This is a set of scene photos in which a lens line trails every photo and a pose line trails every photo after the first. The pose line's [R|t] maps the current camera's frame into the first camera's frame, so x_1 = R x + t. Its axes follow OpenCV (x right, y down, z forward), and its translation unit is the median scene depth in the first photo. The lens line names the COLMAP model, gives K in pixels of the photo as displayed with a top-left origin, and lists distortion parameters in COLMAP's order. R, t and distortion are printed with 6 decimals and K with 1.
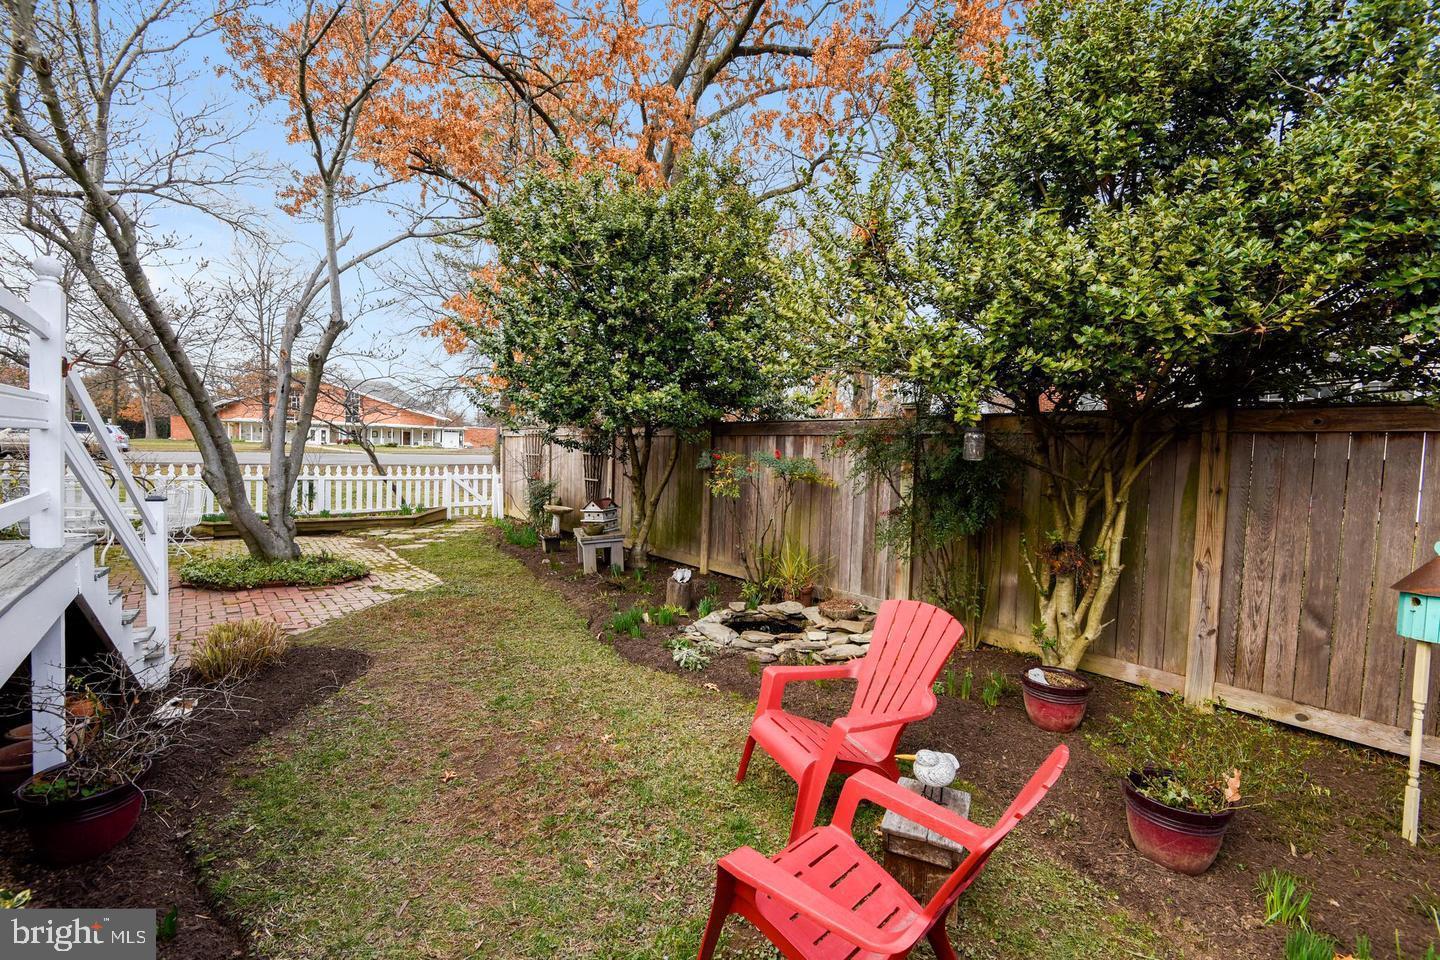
lens RADIAL K [[658.4, 0, 720.0], [0, 658.4, 480.0], [0, 0, 1]] dist [0.008572, -0.000601]
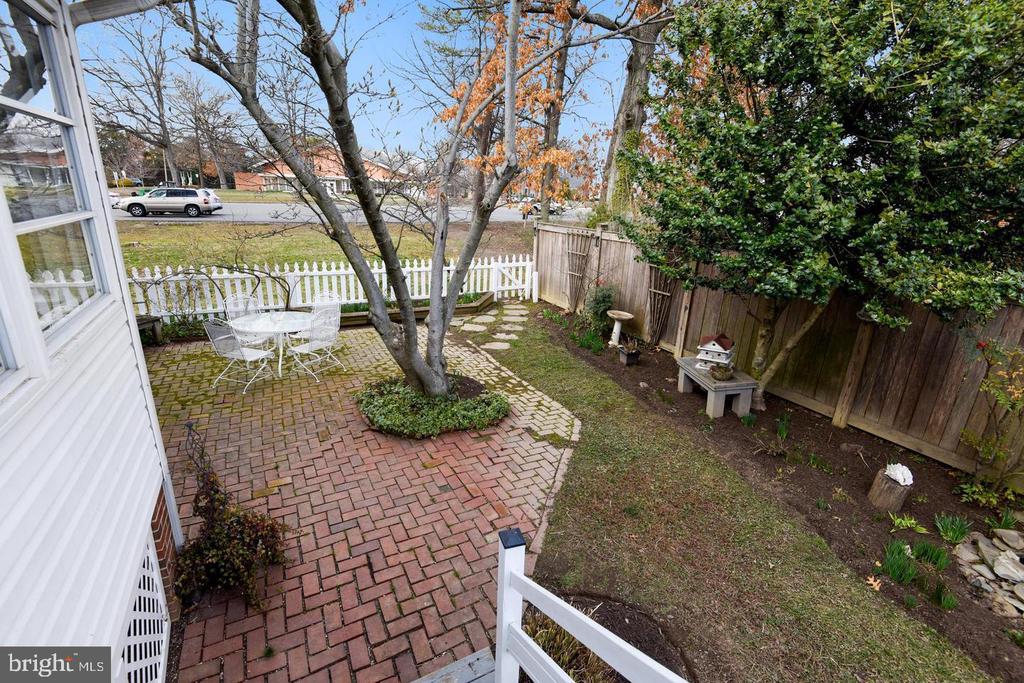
lens RADIAL K [[472.4, 0, 506.2], [0, 472.4, 338.6], [0, 0, 1]] dist [0.032857, -0.000027]
pose [[0.982483, 0.061136, -0.176036, -0.470157], [-0.015551, 0.968256, 0.249477, -0.180351], [0.185700, -0.242370, 0.952246, 0.336696]]
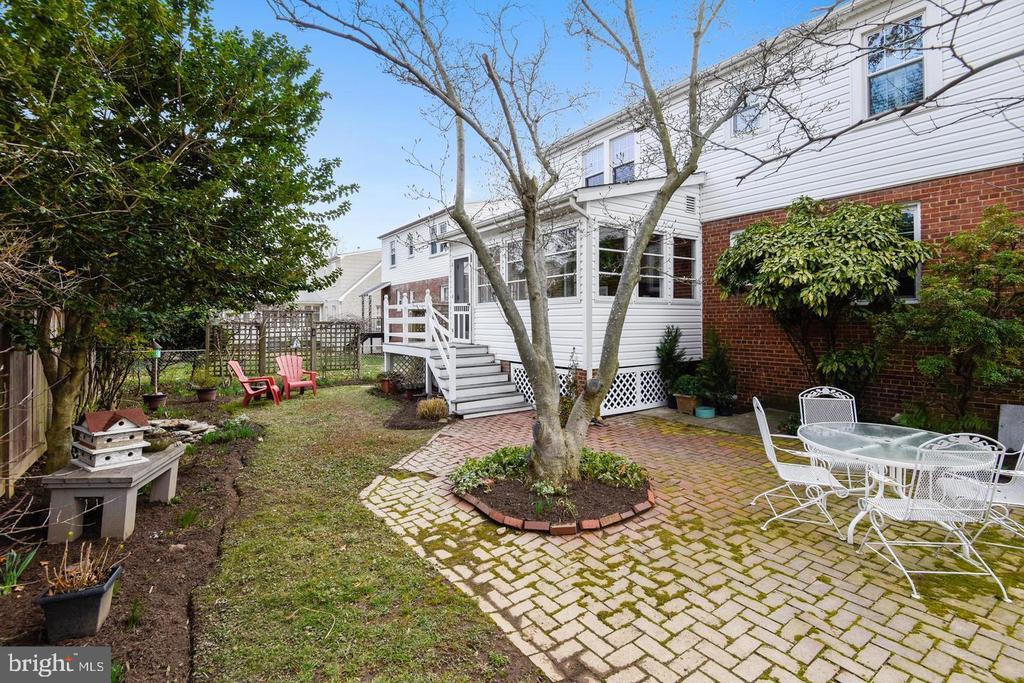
lens RADIAL K [[483.9, 0, 512.0], [0, 483.9, 341.5], [0, 0, 1]] dist [0.023013, -0.015768]
pose [[-0.998342, -0.027102, 0.050772, -0.725621], [-0.022691, 0.996078, 0.085526, -0.105931], [-0.052891, 0.084232, -0.995041, 1.798060]]
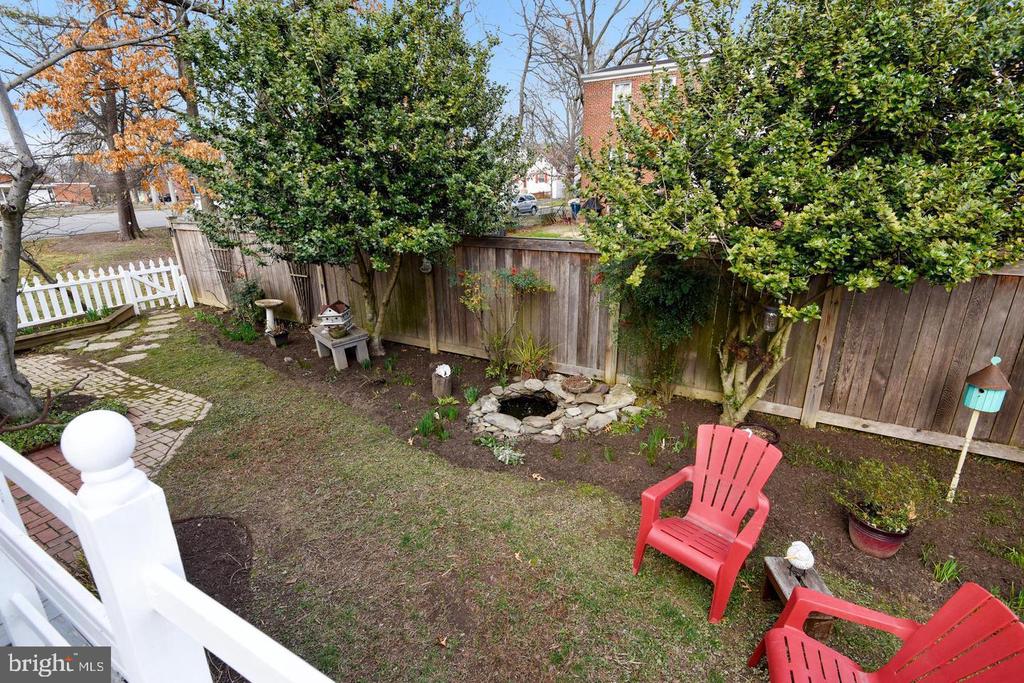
lens RADIAL K [[483.9, 0, 512.0], [0, 483.9, 341.5], [0, 0, 1]] dist [0.023013, -0.015768]
pose [[0.928930, -0.156074, 0.335754, -0.240016], [0.060544, 0.958638, 0.278115, -0.163241], [-0.365273, -0.238021, 0.899956, 0.116158]]
